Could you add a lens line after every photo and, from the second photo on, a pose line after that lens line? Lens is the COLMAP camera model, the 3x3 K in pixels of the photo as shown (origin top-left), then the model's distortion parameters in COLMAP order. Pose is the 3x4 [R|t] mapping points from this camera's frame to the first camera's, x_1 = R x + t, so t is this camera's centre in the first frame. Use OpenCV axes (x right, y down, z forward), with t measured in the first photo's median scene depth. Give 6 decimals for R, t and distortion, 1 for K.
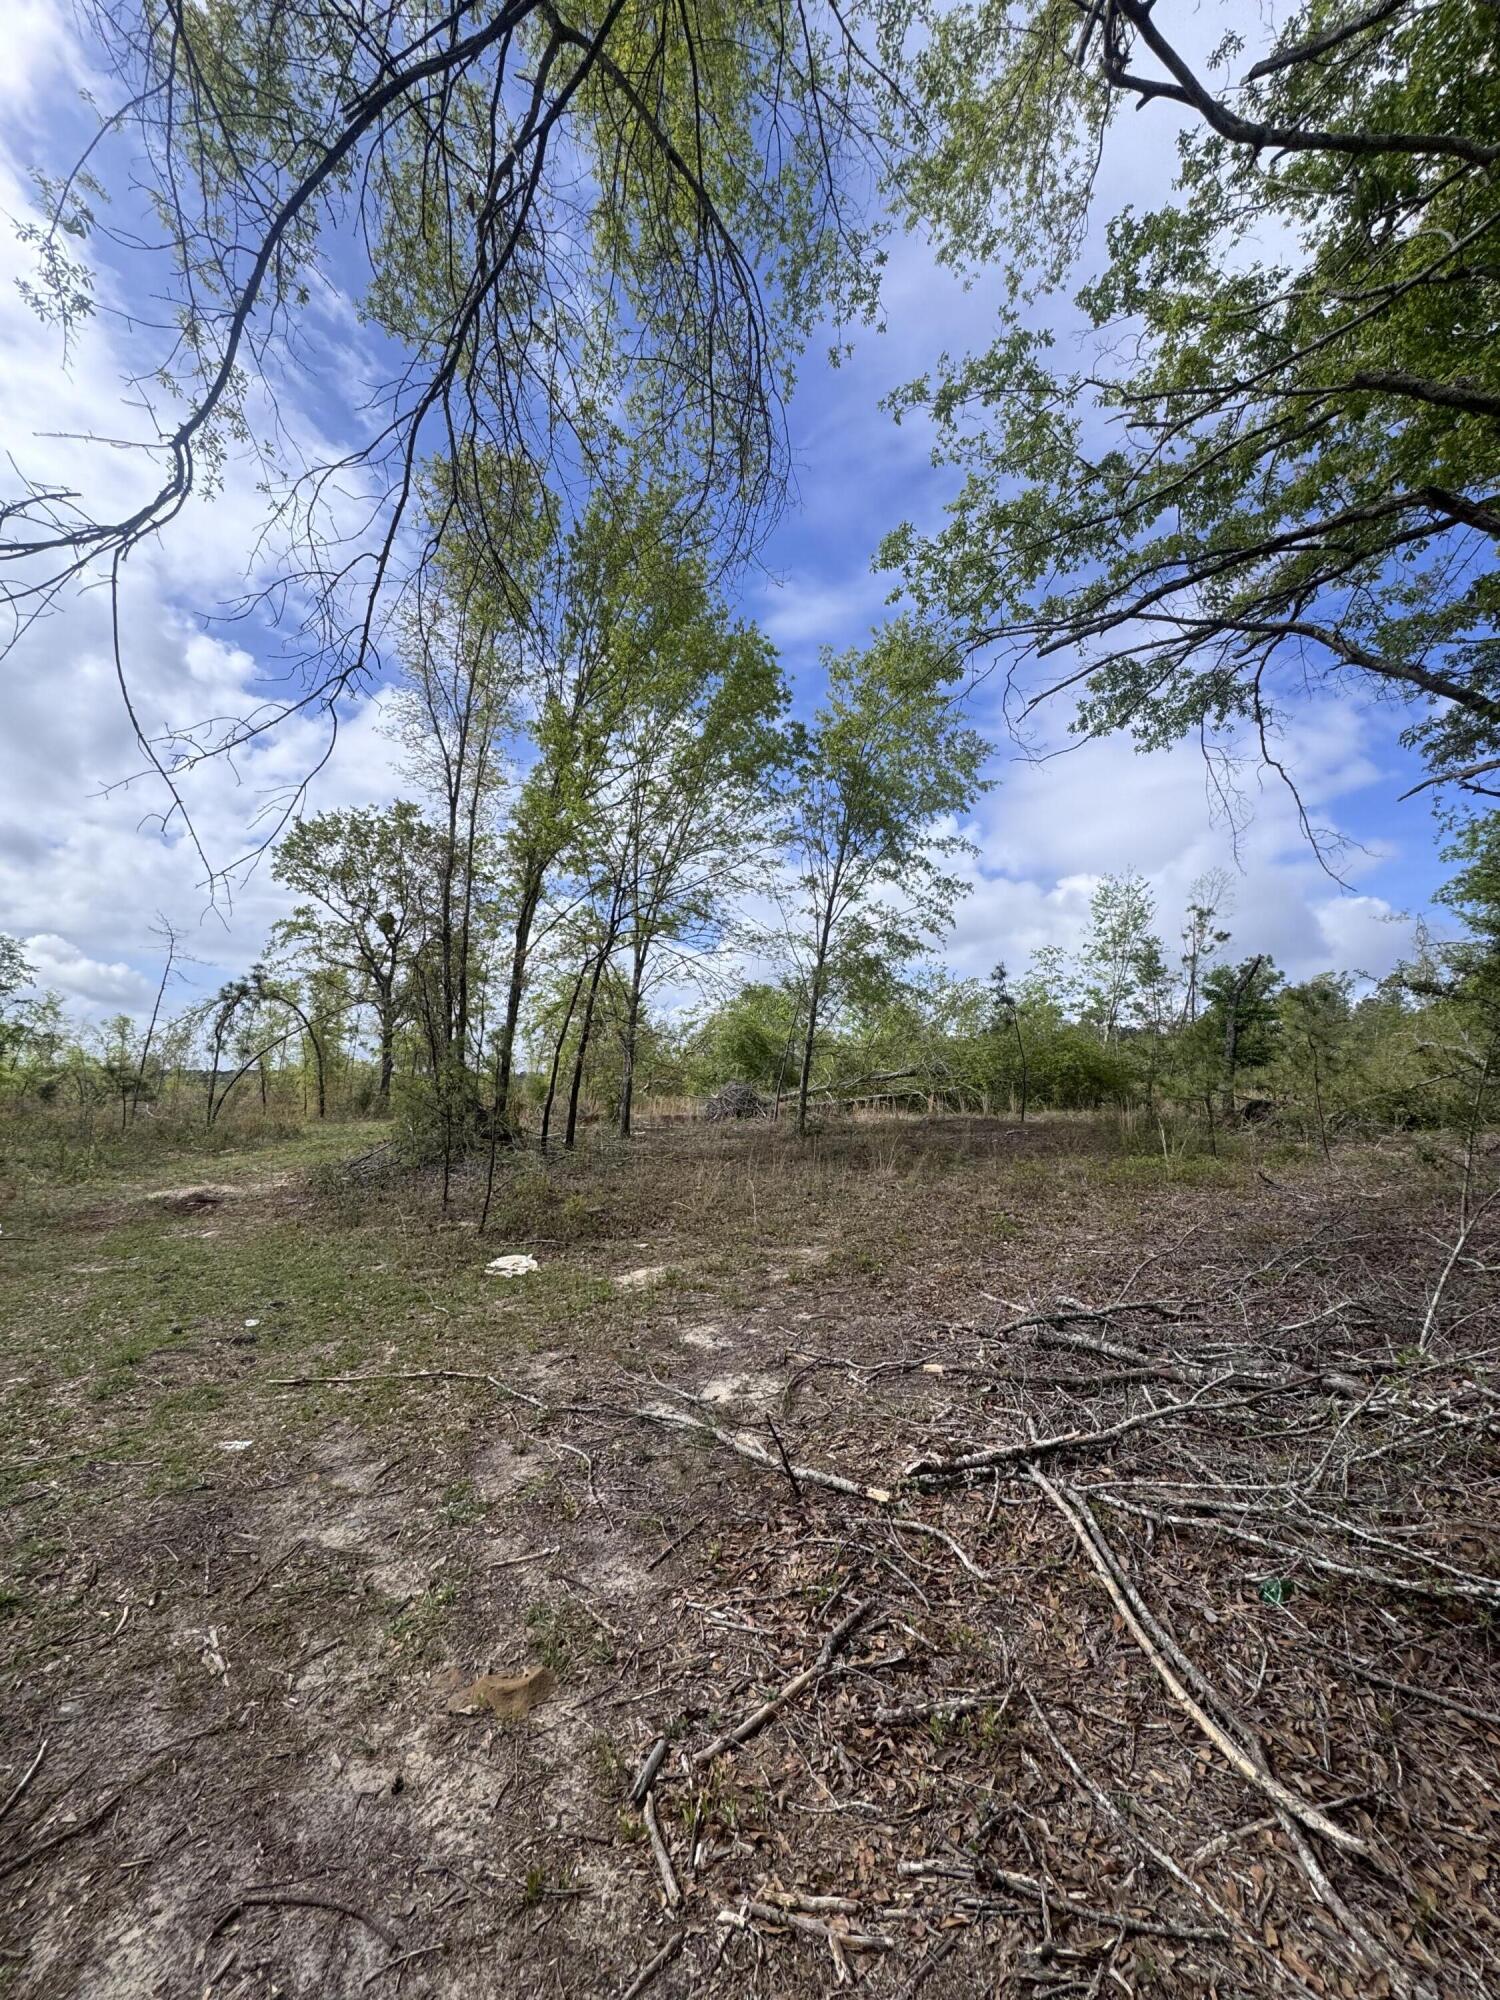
lens RADIAL K [[797.8, 0, 749.8], [0, 797.8, 1001.3], [0, 0, 1]] dist [-0.002386, -0.000046]
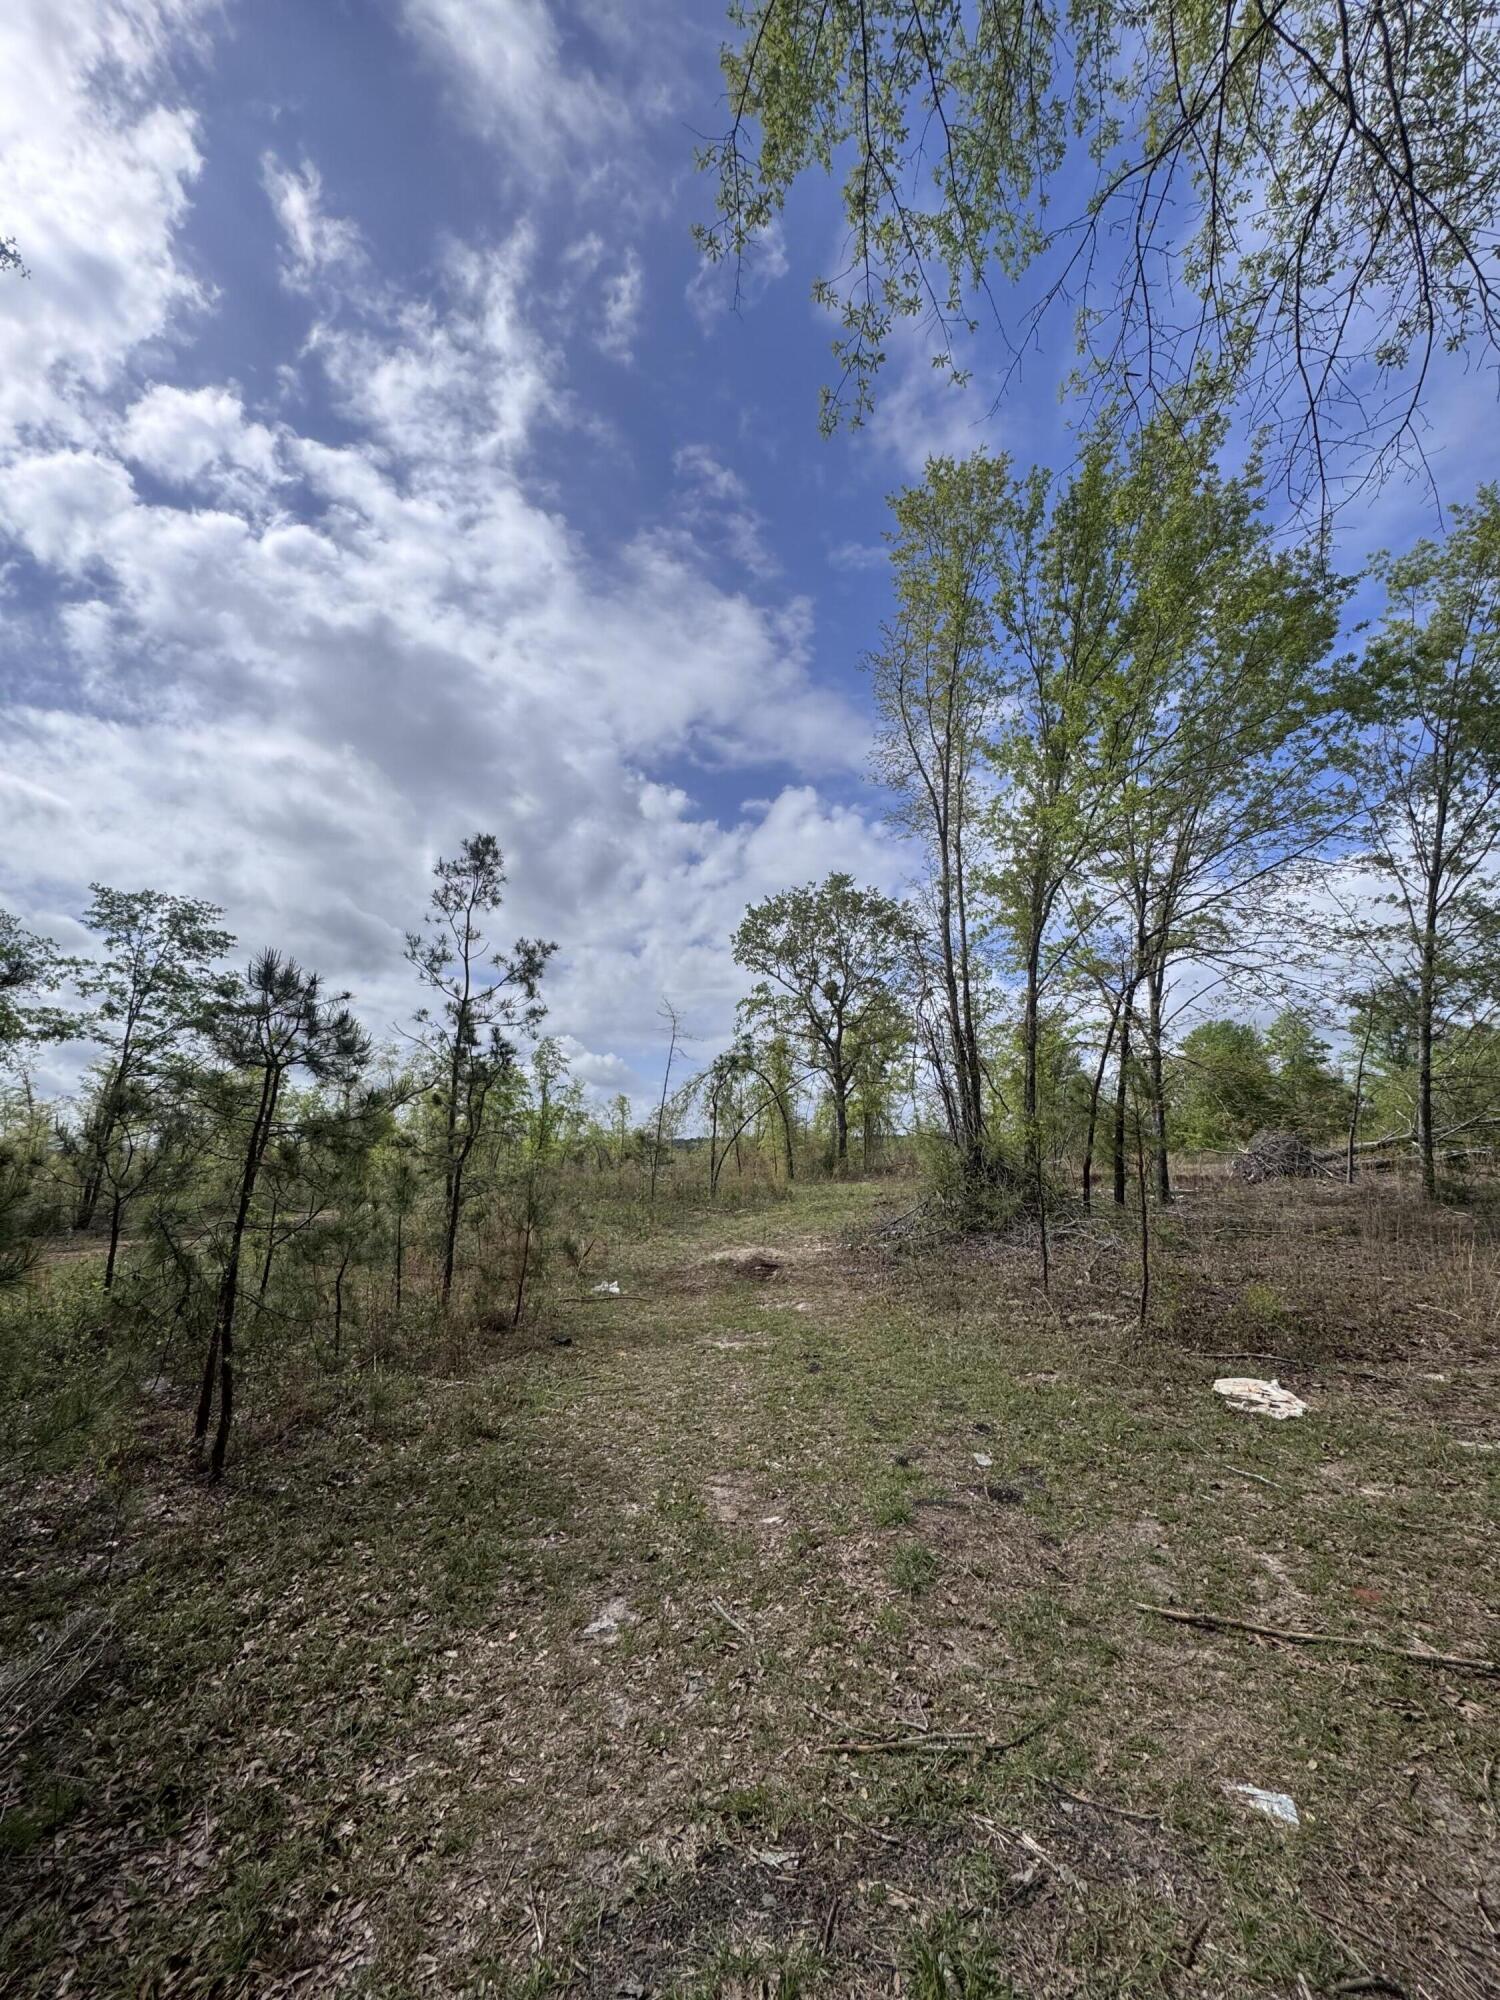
lens RADIAL K [[797.8, 0, 749.8], [0, 797.8, 1001.3], [0, 0, 1]] dist [-0.002386, -0.000046]
pose [[0.876370, -0.106141, -0.469798, -0.124087], [0.070958, 0.993225, -0.092031, 0.009579], [0.476383, 0.047317, 0.877964, 0.066538]]
